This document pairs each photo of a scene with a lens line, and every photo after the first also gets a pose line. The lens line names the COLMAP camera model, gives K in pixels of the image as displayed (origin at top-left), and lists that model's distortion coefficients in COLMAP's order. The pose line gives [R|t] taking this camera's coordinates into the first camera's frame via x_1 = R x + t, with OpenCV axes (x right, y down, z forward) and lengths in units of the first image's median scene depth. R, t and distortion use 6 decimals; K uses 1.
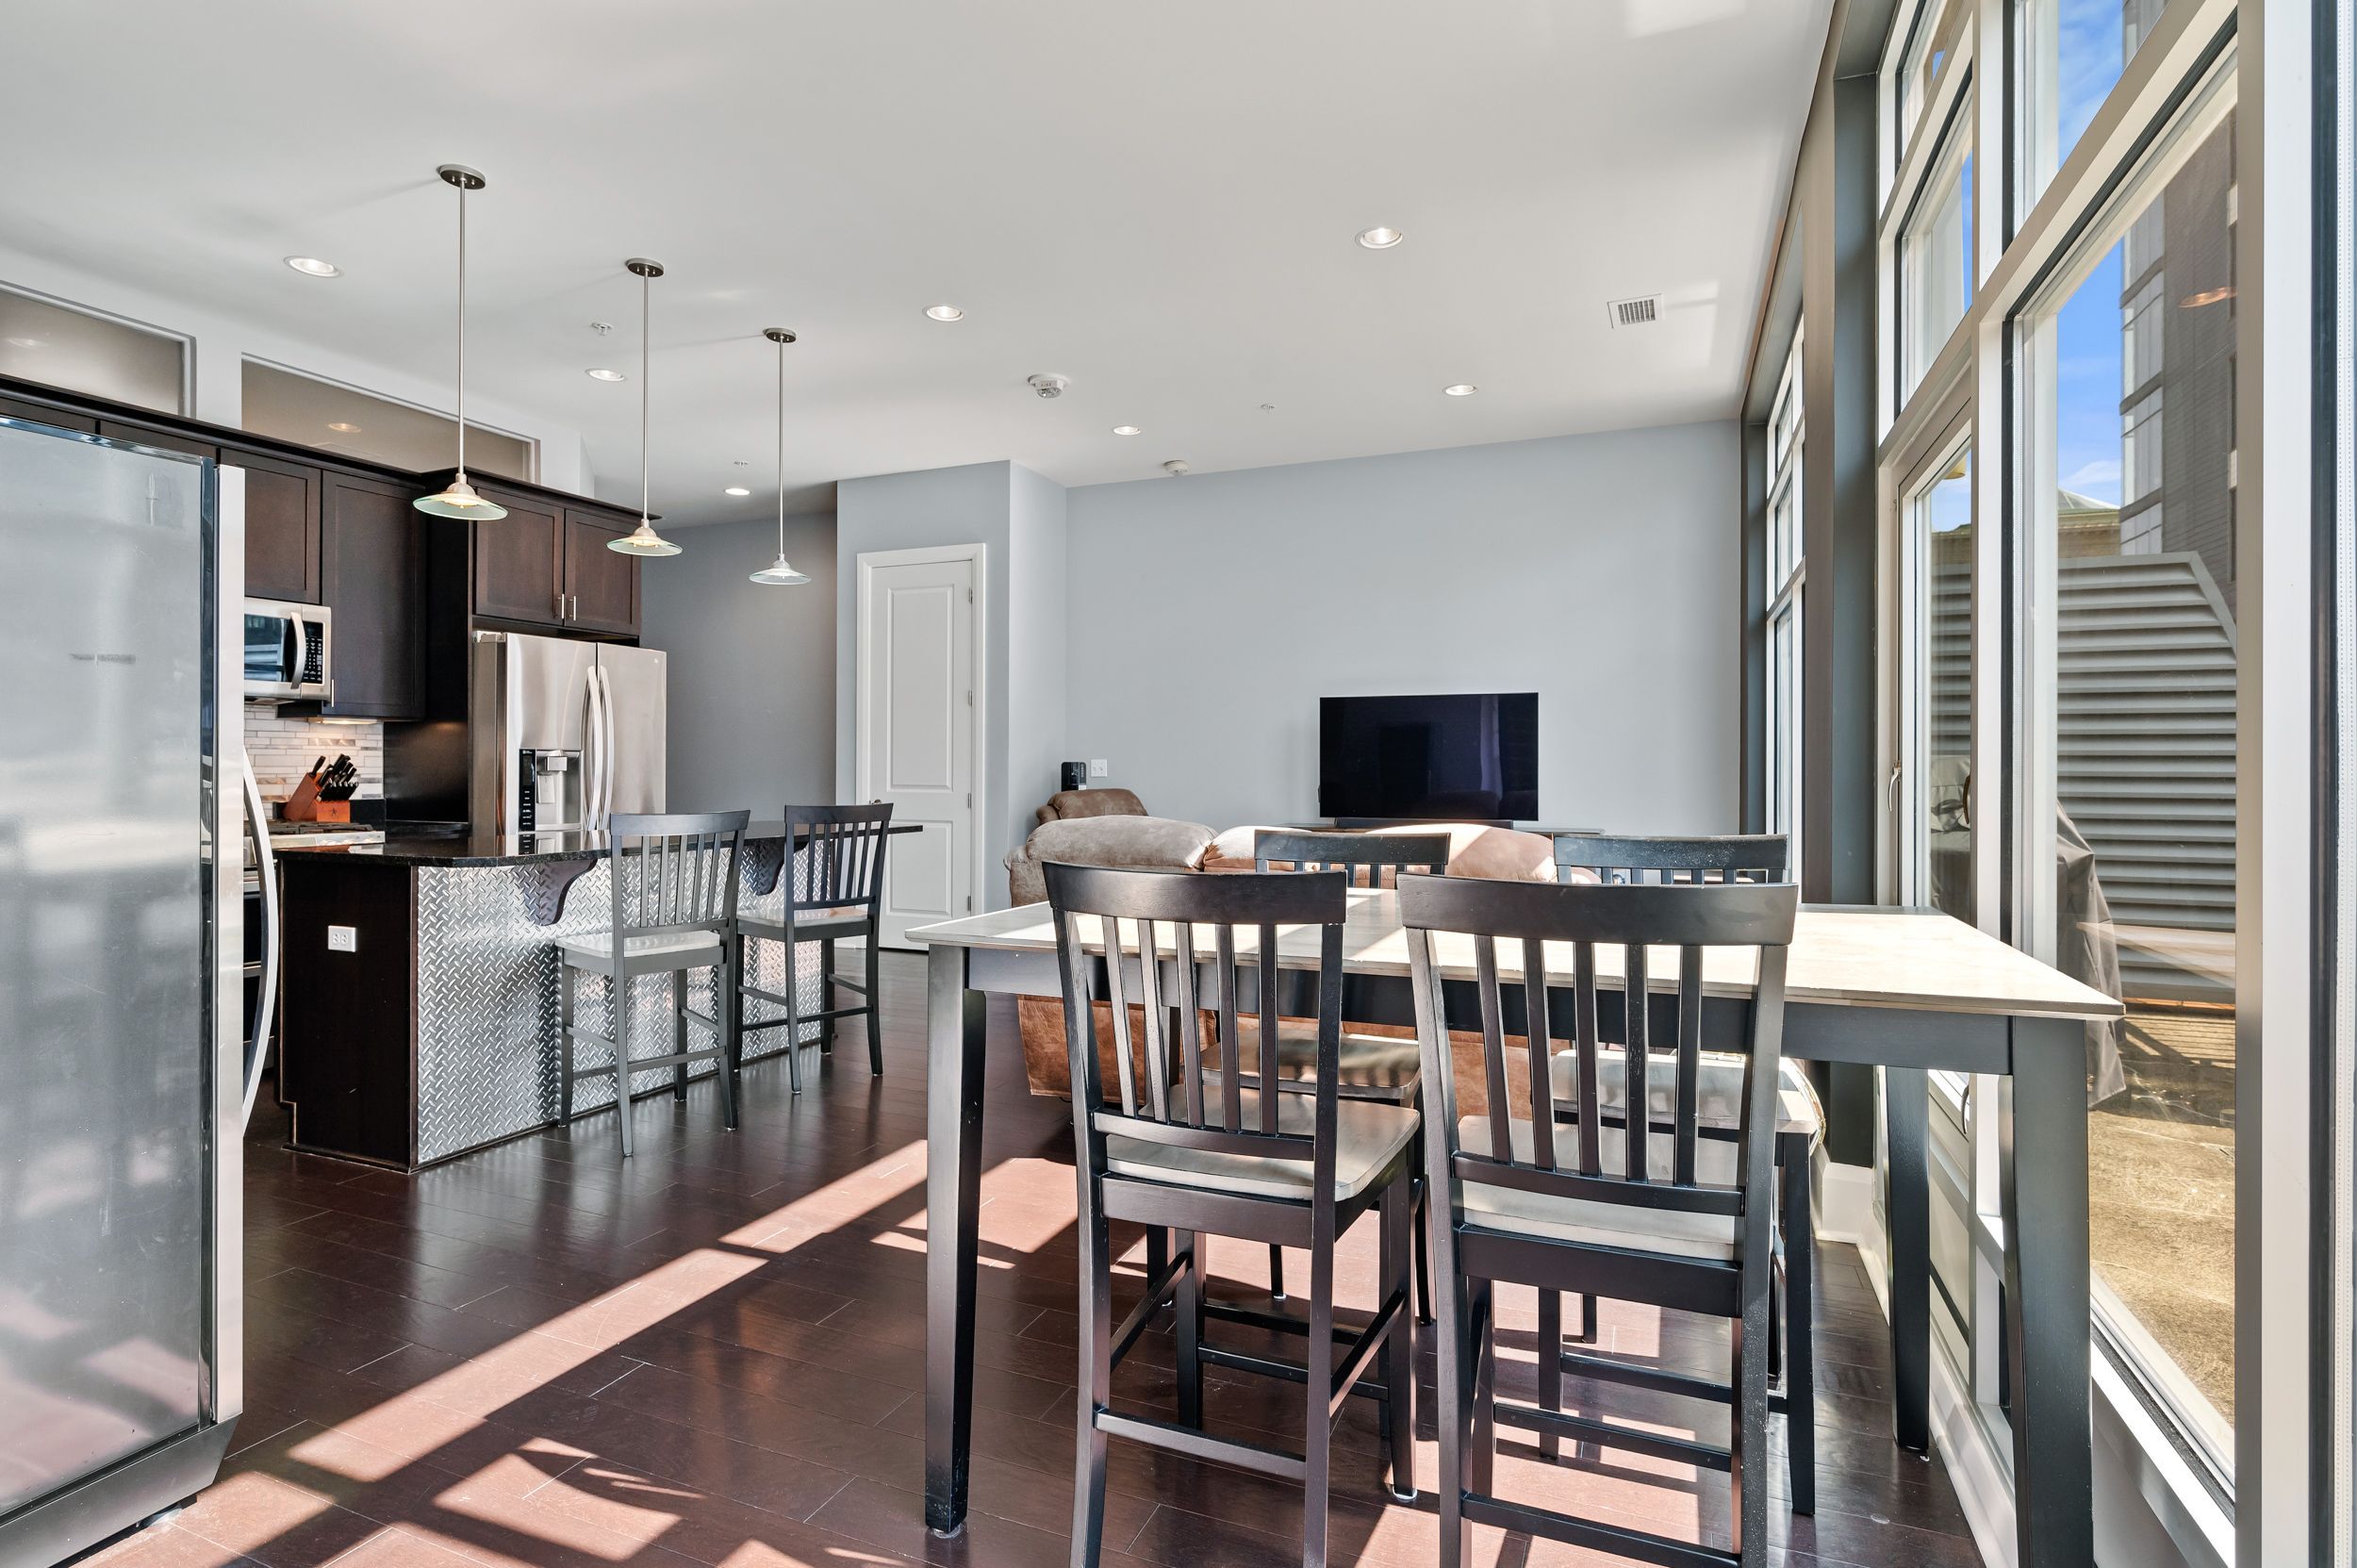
lens RADIAL K [[1162.6, 0, 1185.6], [0, 1162.6, 763.1], [0, 0, 1]] dist [0.000973, 0.000187]
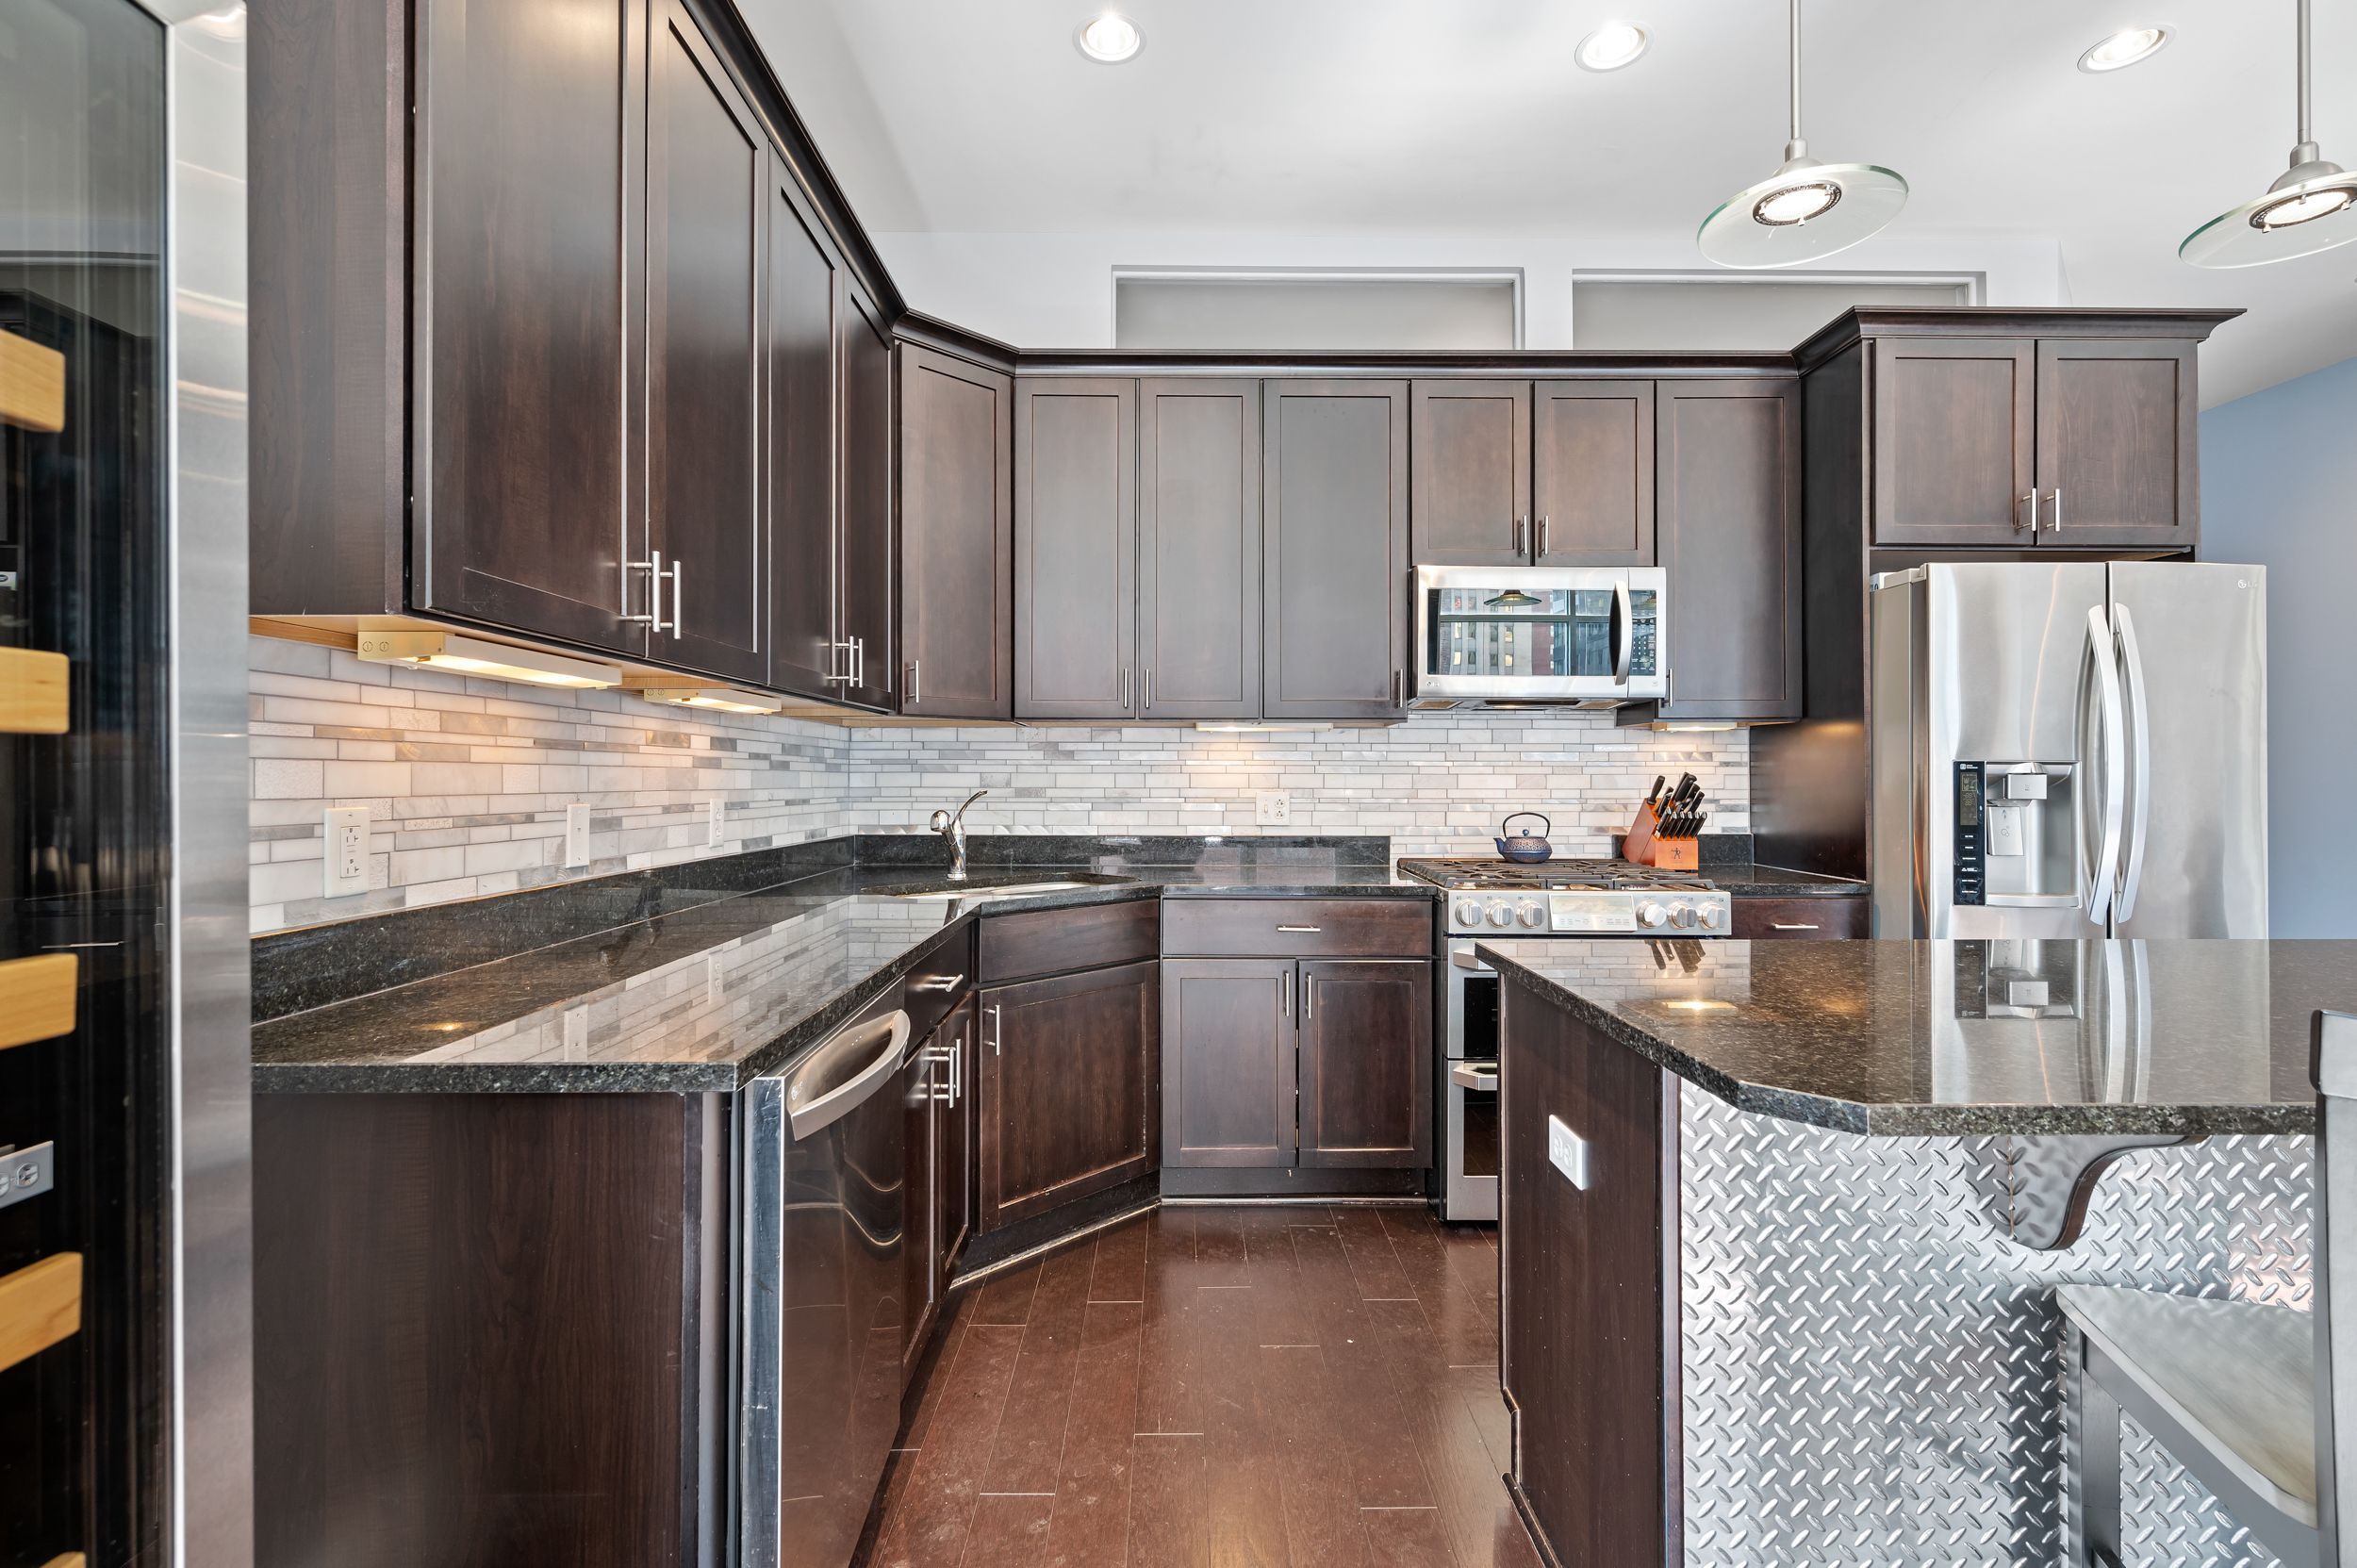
lens RADIAL K [[1040.8, 0, 1179.7], [0, 1040.8, 770.4], [0, 0, 1]] dist [0.001546, 0.000373]
pose [[0.395975, -0.008757, -0.918220, -0.251062], [0.005596, 0.999959, -0.007123, -0.006107], [0.918244, -0.002318, 0.396007, 0.443935]]
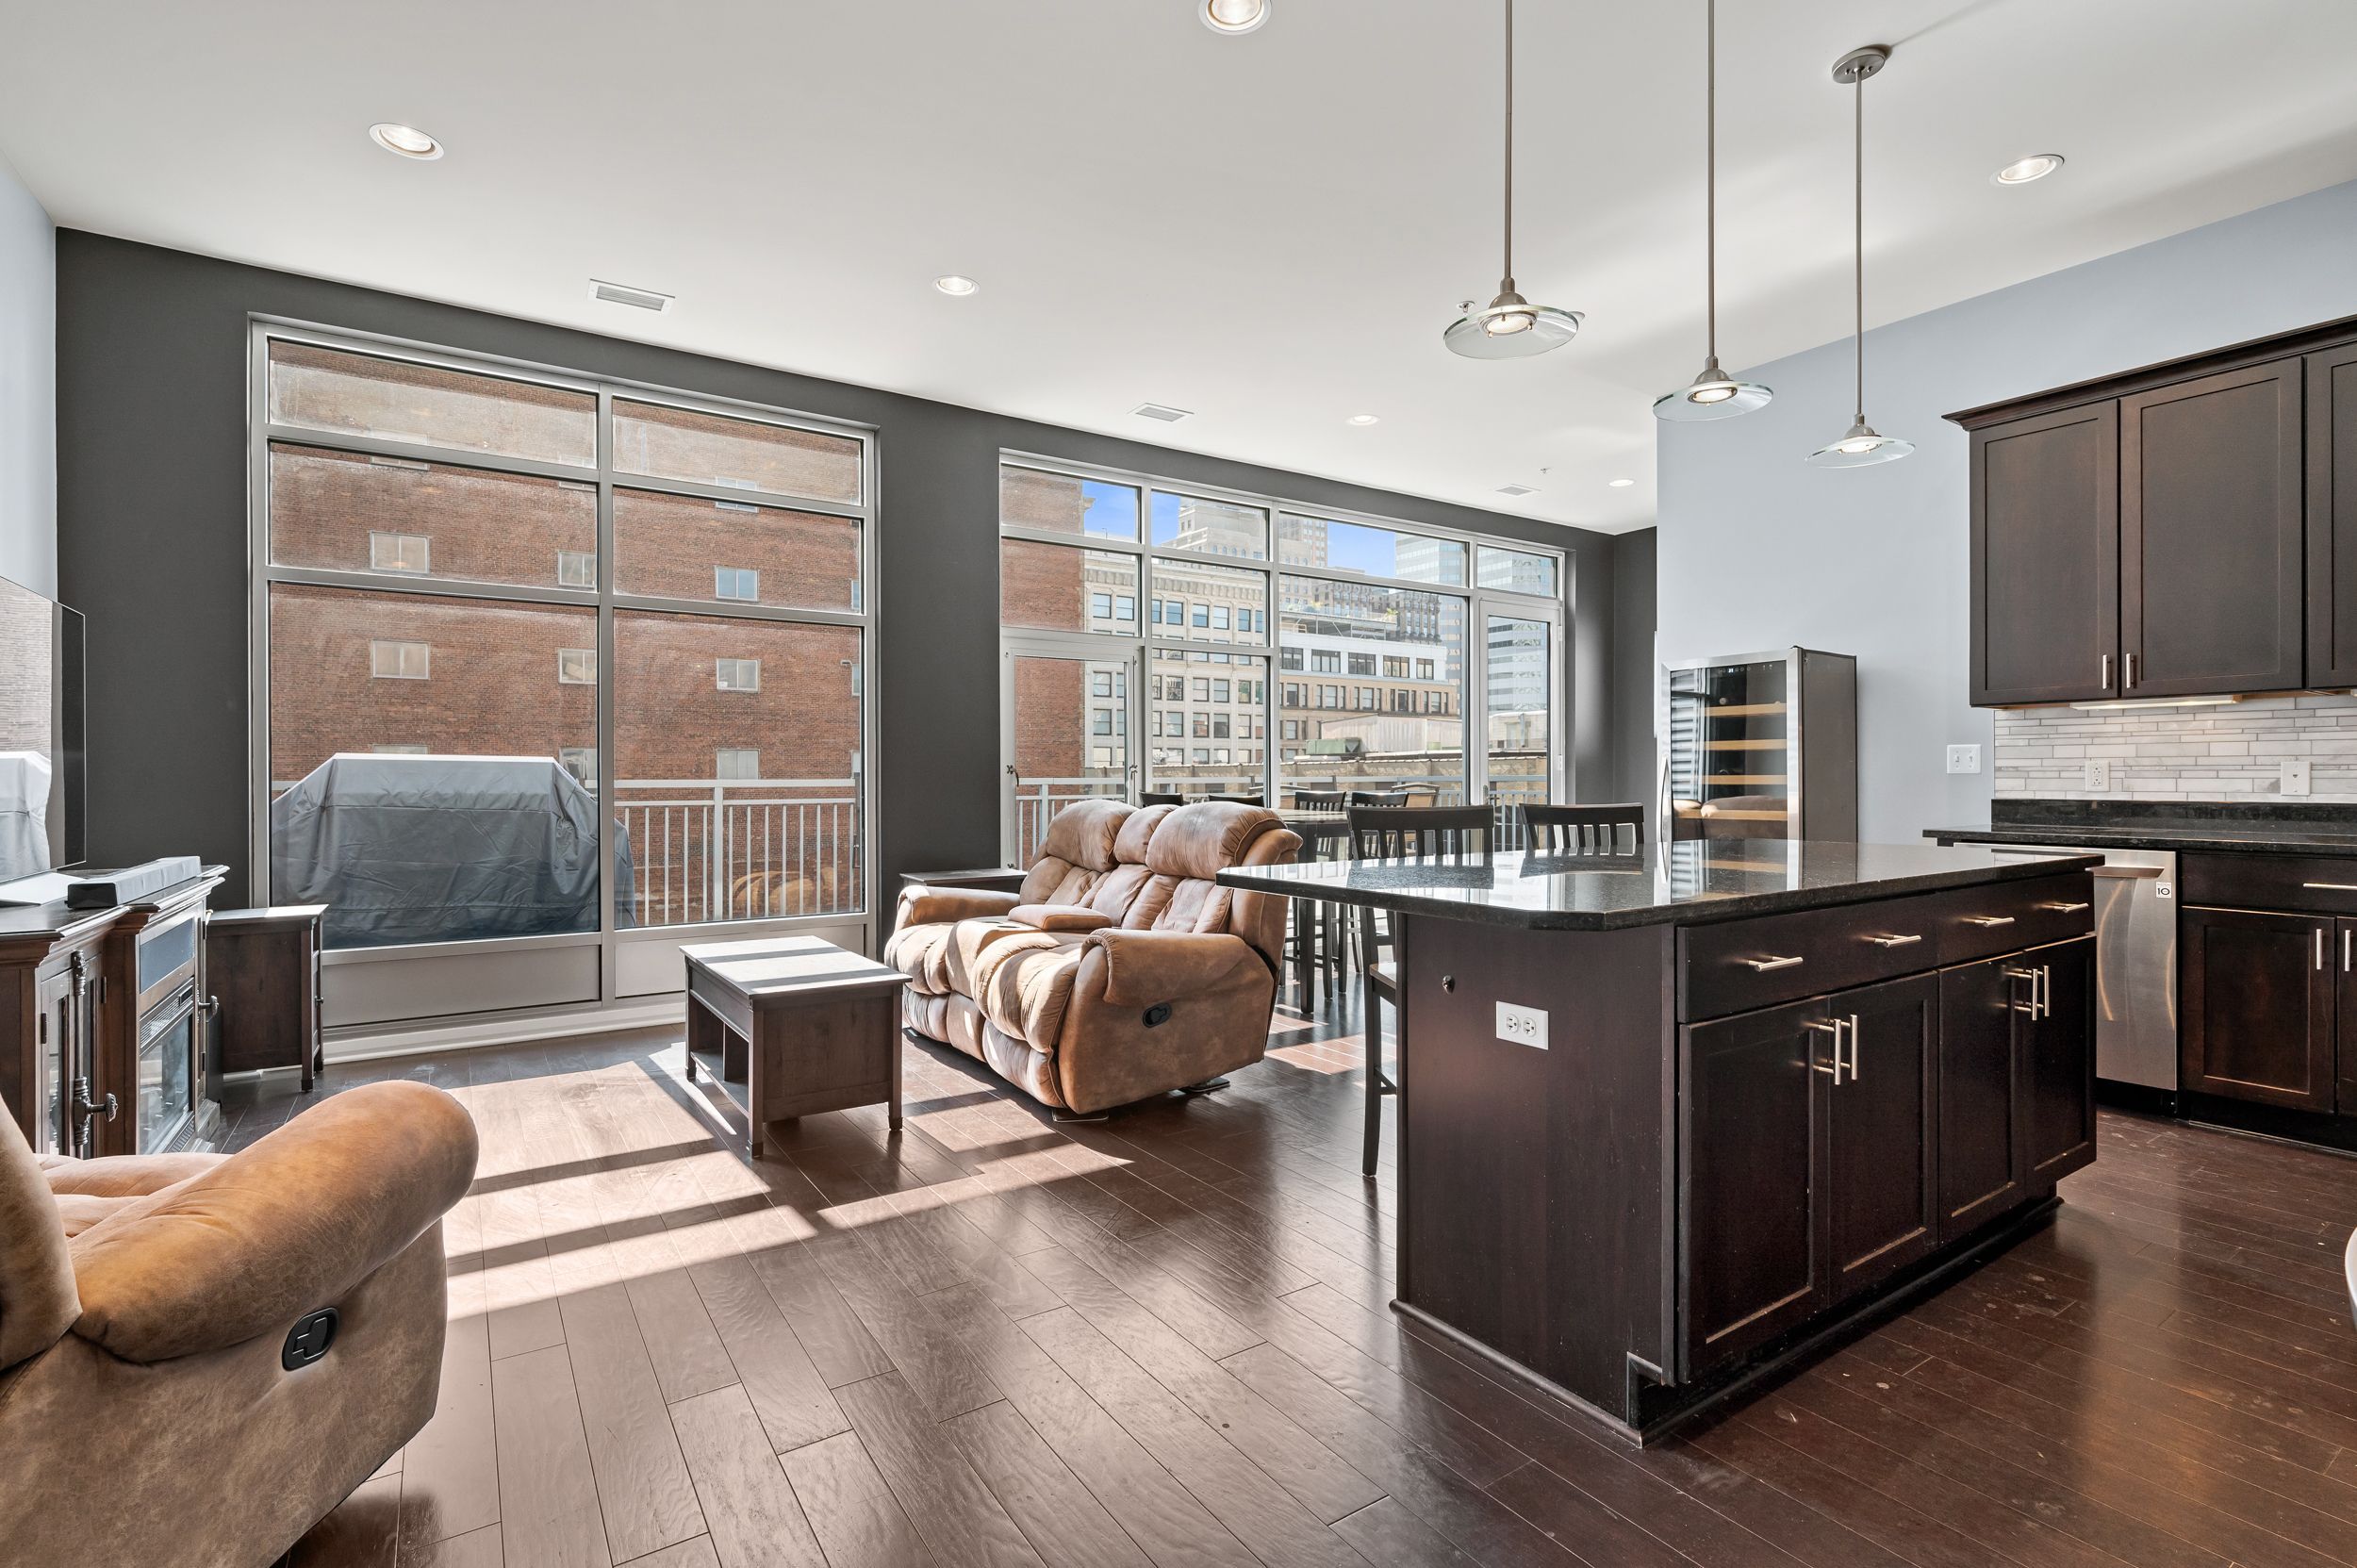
lens RADIAL K [[1090.3, 0, 1182.2], [0, 1090.3, 778.9], [0, 0, 1]] dist [-0.000491, 0.000012]
pose [[-0.834739, -0.001329, 0.550644, -0.456500], [-0.002817, 0.999994, -0.001856, 0.016185], [-0.550639, -0.003101, -0.834738, 1.367493]]
